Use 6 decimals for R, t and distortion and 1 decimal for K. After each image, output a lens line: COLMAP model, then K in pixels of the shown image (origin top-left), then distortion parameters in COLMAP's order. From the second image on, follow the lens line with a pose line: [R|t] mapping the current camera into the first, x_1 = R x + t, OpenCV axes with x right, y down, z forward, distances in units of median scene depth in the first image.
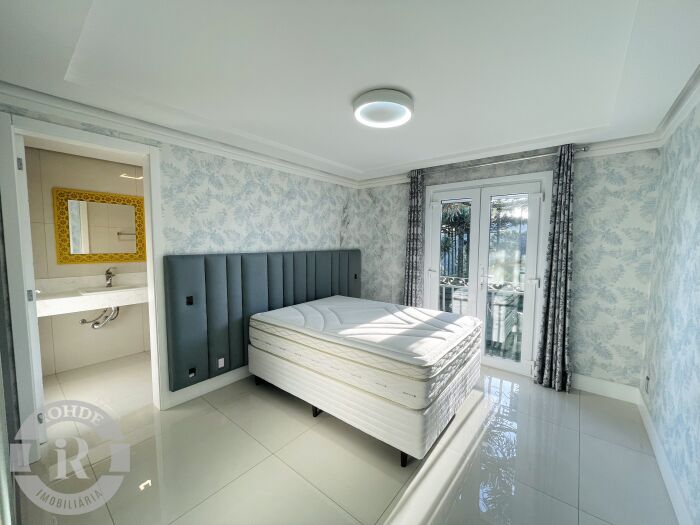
lens RADIAL K [[282.2, 0, 349.0], [0, 282.2, 263.4], [0, 0, 1]] dist [-0.001852, -0.000181]
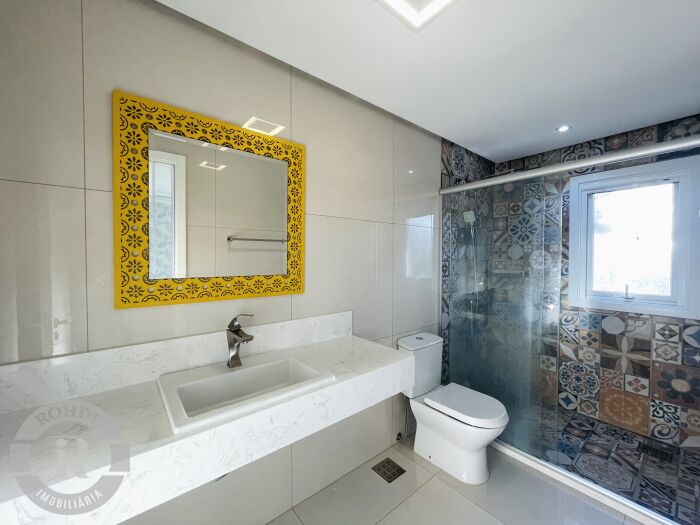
lens RADIAL K [[282.2, 0, 350.4], [0, 282.2, 263.3], [0, 0, 1]] dist [-0.001852, -0.000181]
pose [[0.982827, -0.008681, -0.184326, -0.629037], [-0.002598, 0.998143, -0.060863, -0.030198], [0.184512, 0.060297, 0.980979, 0.651717]]
